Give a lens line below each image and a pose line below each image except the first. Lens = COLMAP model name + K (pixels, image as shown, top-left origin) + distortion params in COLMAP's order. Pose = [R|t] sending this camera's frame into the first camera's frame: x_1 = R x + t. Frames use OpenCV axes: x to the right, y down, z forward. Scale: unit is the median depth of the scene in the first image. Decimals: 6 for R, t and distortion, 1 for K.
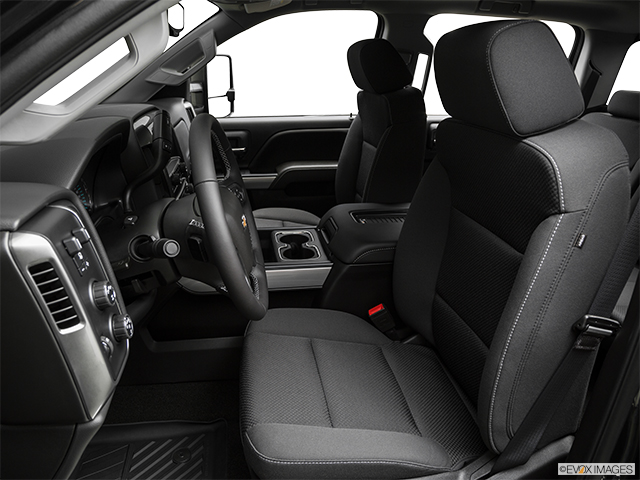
lens RADIAL K [[478.9, 0, 318.3], [0, 478.9, 239.9], [0, 0, 1]] dist [-0.102283, 0.031615]
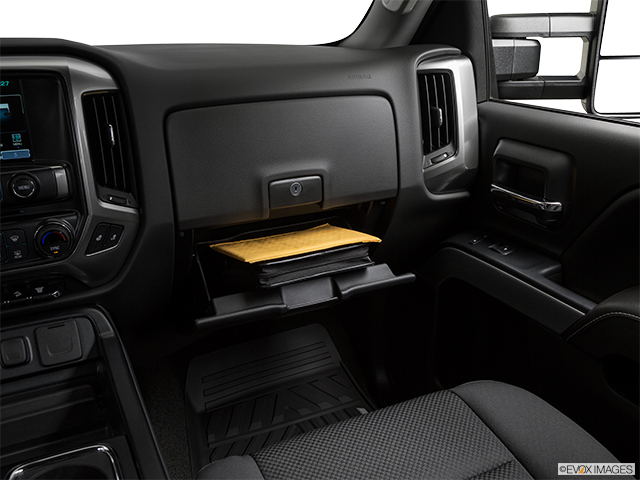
lens RADIAL K [[617.0, 0, 317.3], [0, 617.0, 240.2], [0, 0, 1]] dist [-0.027023, 0.000000]
pose [[0.286592, 0.320927, -0.902702, 0.247708], [-0.327248, 0.918347, 0.222594, -0.240898], [0.900430, 0.231614, 0.368213, 0.776982]]
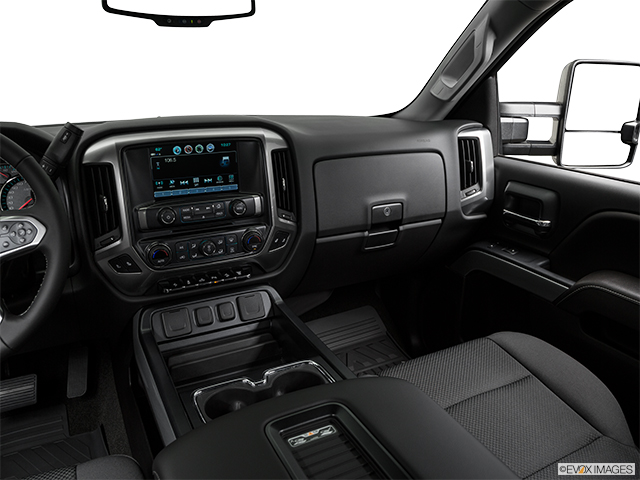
lens RADIAL K [[499.0, 0, 328.5], [0, 499.0, 235.9], [0, 0, 1]] dist [-0.090919, 0.017129]
pose [[0.330641, 0.289165, -0.898365, 0.337323], [-0.342272, 0.923837, 0.171392, -0.214348], [0.879504, 0.250816, 0.404431, 0.611423]]
